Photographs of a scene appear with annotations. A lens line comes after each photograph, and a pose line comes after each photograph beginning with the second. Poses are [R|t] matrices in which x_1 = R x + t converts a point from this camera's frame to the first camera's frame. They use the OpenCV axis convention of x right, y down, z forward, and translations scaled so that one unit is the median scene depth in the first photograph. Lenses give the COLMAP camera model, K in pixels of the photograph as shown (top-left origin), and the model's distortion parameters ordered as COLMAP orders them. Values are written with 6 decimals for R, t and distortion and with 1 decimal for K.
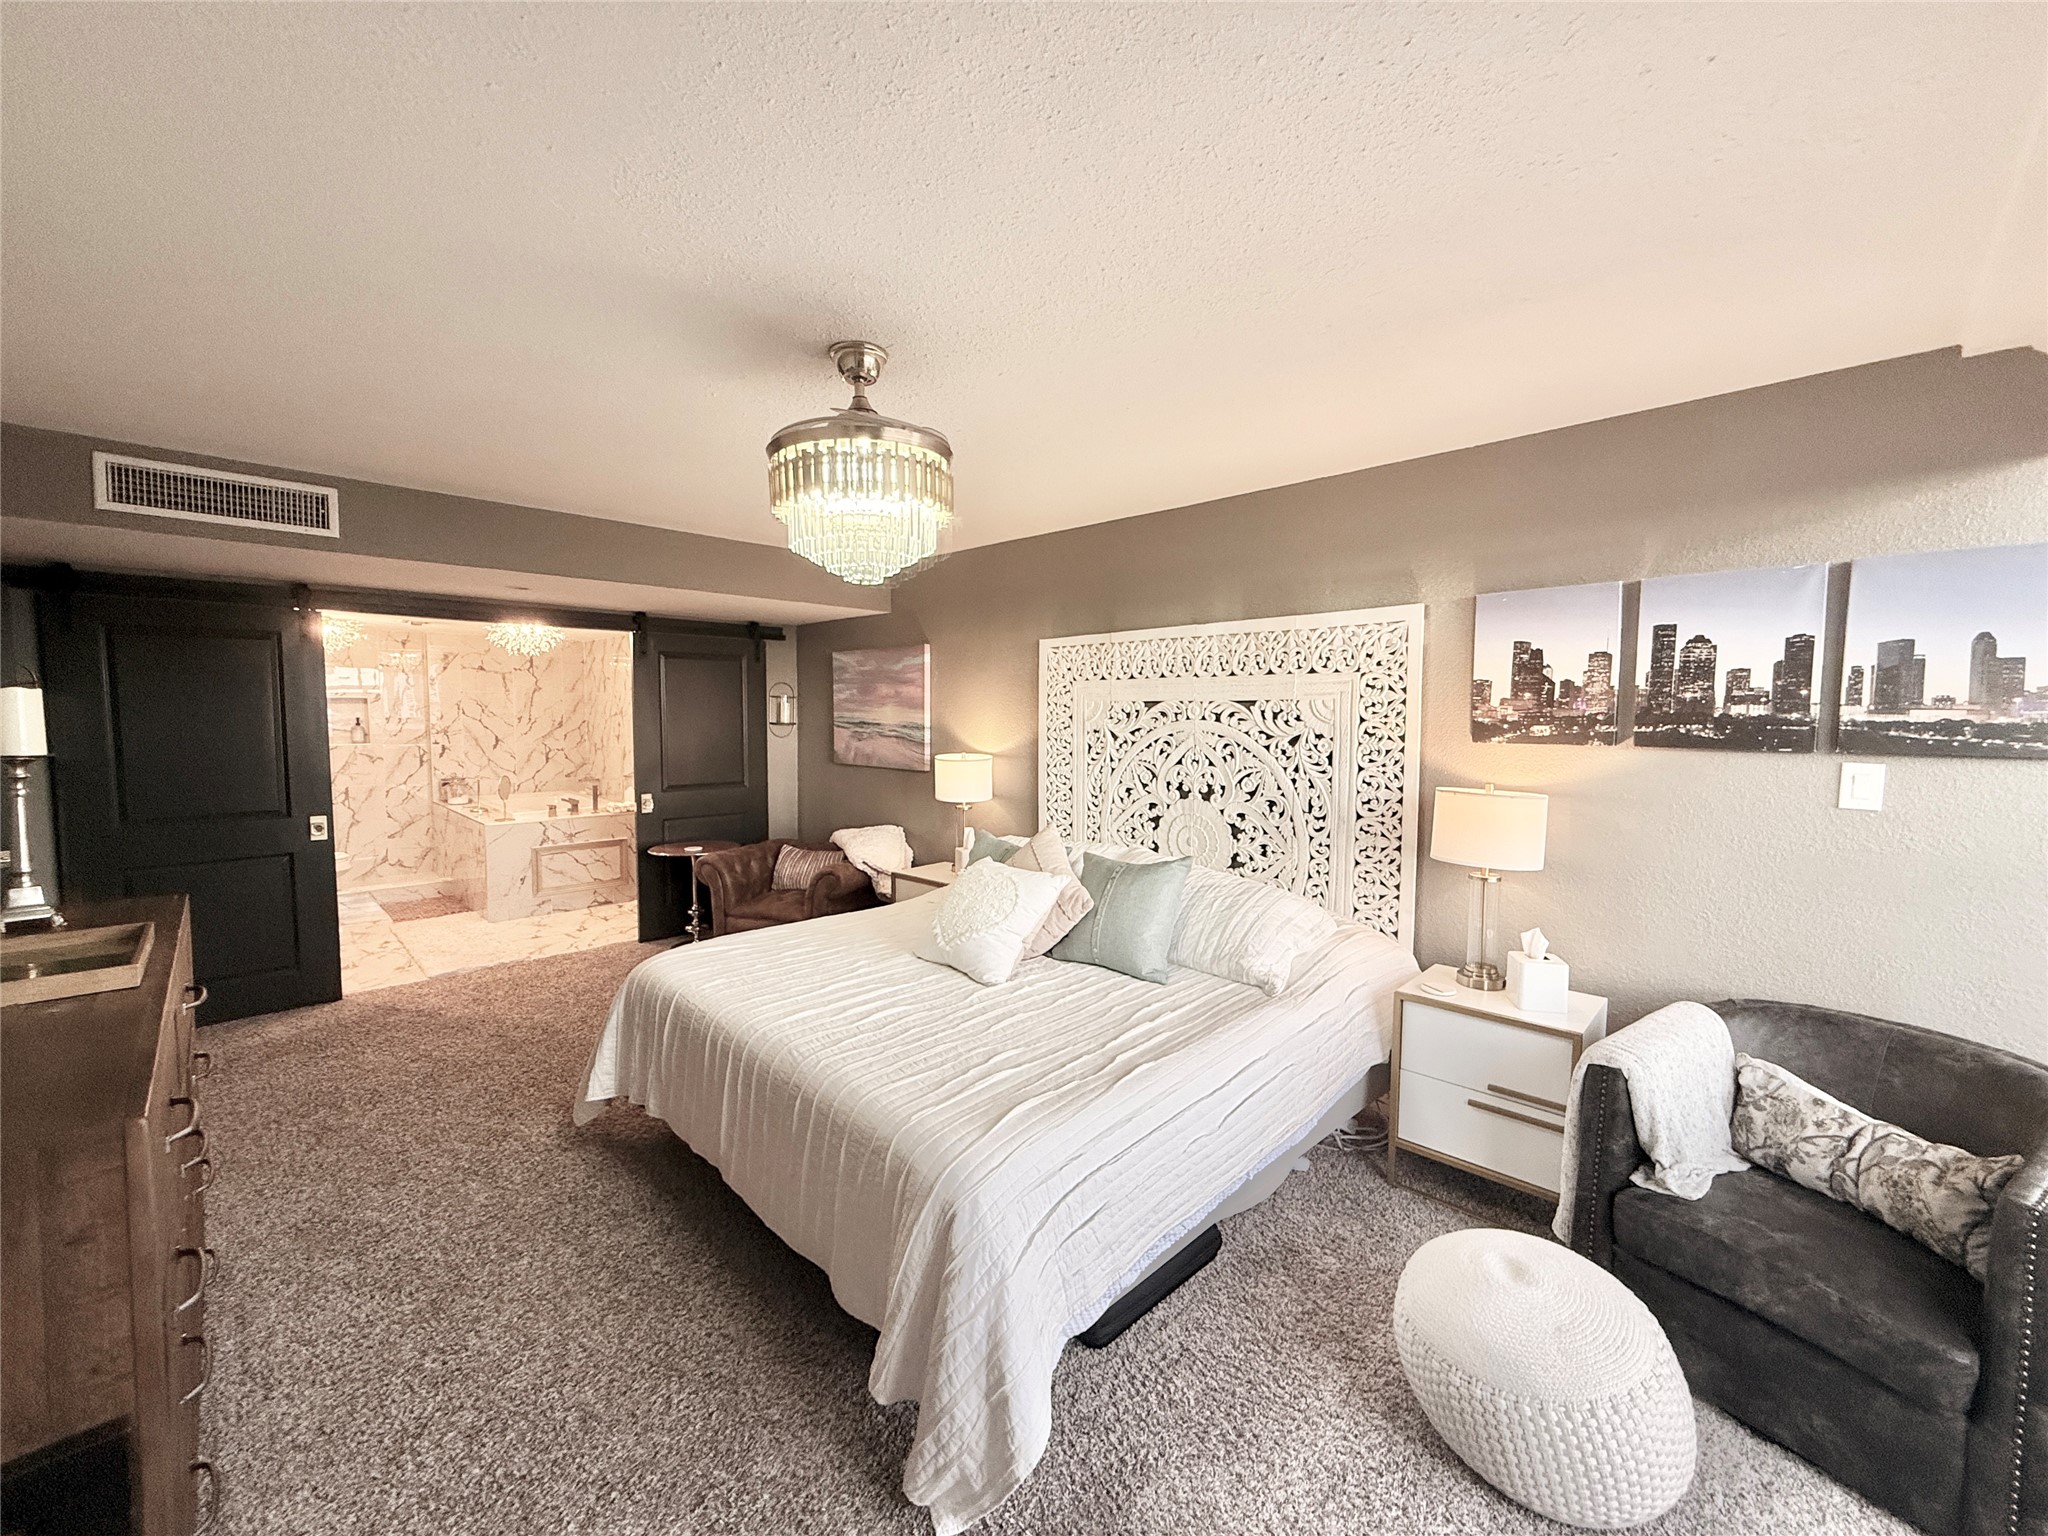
lens RADIAL K [[812.7, 0, 1028.4], [0, 812.7, 772.9], [0, 0, 1]] dist [-0.001268, 0.001087]
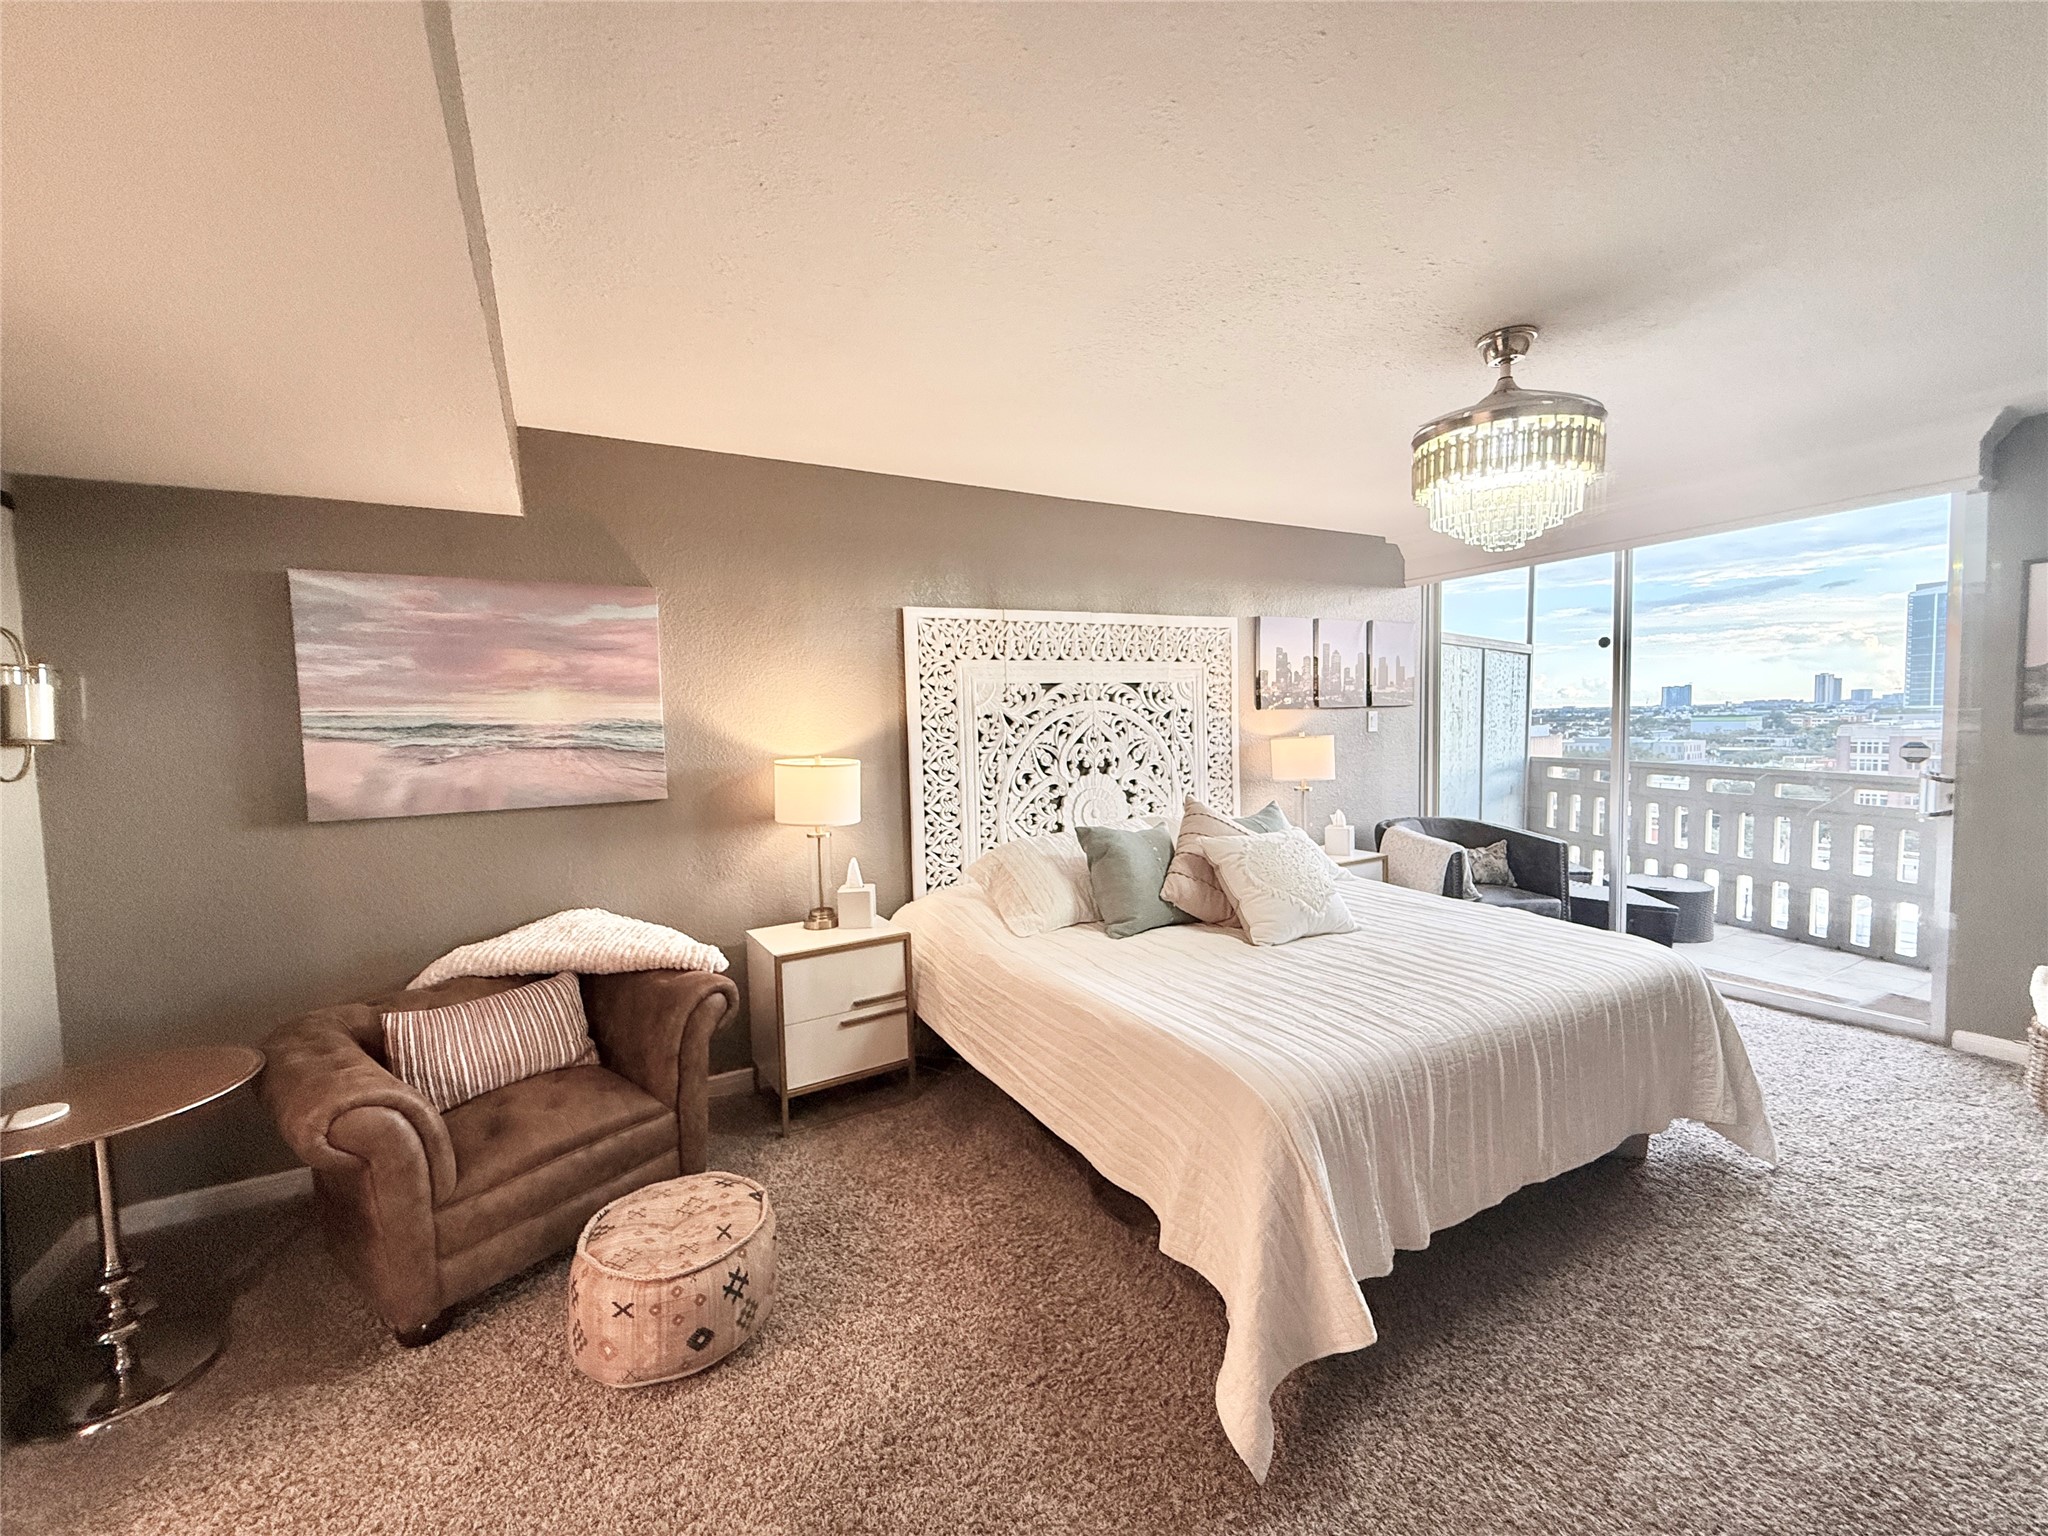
lens RADIAL K [[812.7, 0, 1025.2], [0, 812.7, 763.9], [0, 0, 1]] dist [-0.001268, 0.001087]
pose [[0.278429, -0.084544, 0.956729, -0.845182], [0.090330, 0.994008, 0.061550, -0.055206], [-0.956200, 0.069284, 0.284397, 0.770943]]
